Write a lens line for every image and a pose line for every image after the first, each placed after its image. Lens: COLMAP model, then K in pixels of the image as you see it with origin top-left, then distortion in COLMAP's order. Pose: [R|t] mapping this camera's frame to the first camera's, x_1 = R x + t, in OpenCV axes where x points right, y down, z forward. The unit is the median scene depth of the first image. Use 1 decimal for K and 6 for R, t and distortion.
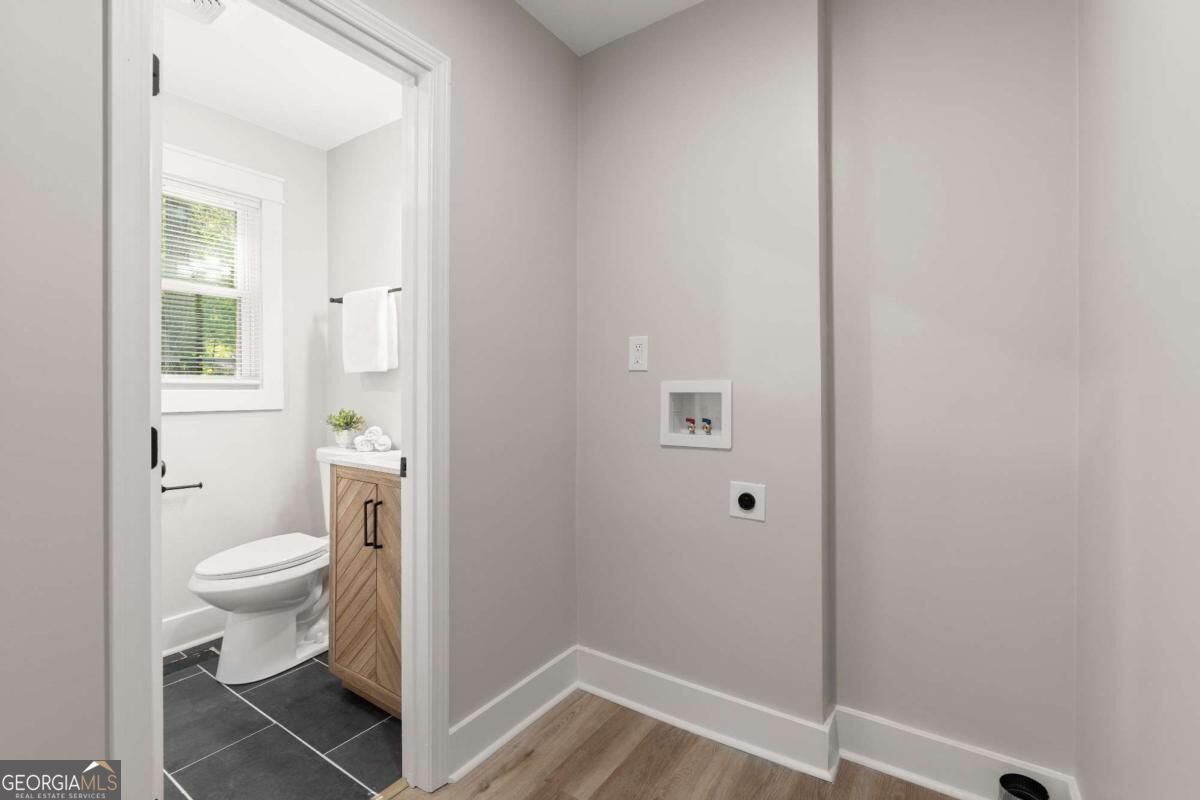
lens RADIAL K [[529.4, 0, 599.9], [0, 529.4, 392.2], [0, 0, 1]] dist [-0.003835, 0.000346]
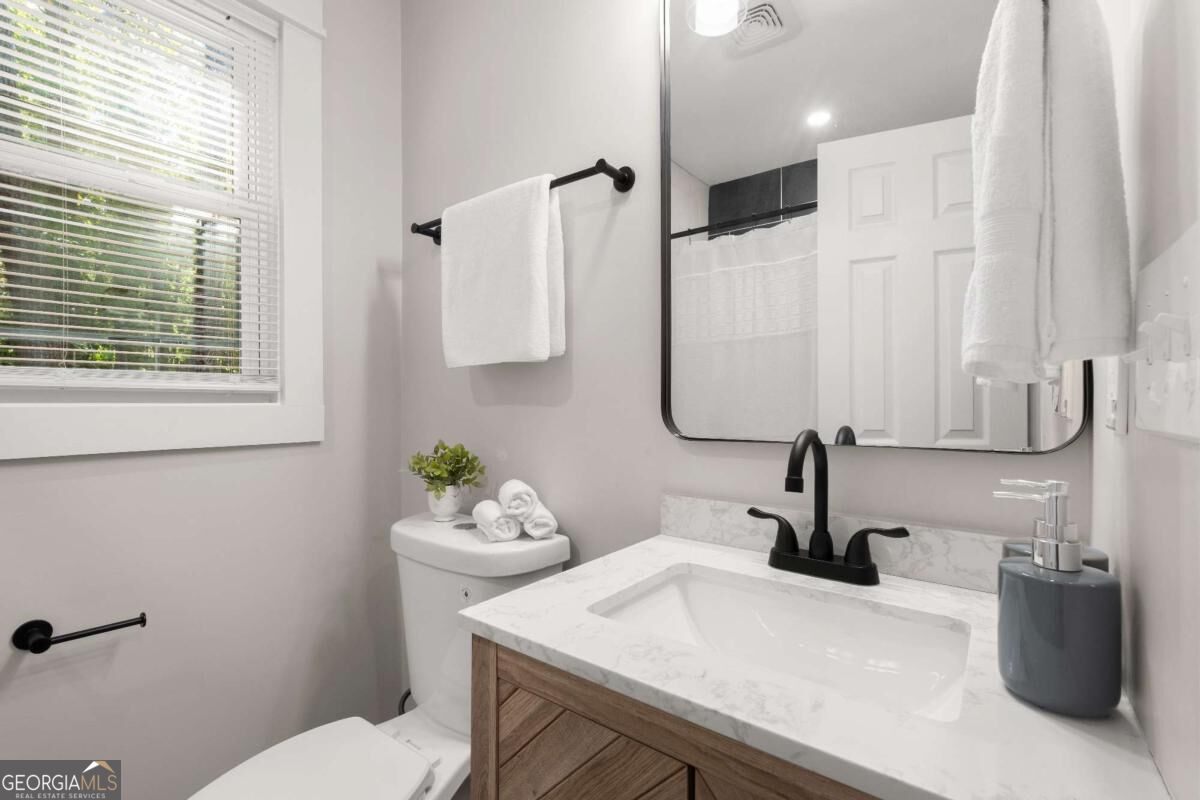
lens RADIAL K [[529.4, 0, 600.9], [0, 529.4, 403.1], [0, 0, 1]] dist [-0.003835, 0.000346]
pose [[0.998896, -0.003728, -0.046835, -0.325560], [0.003425, 0.999973, -0.006549, -0.000270], [0.046858, 0.006381, 0.998881, 0.533011]]
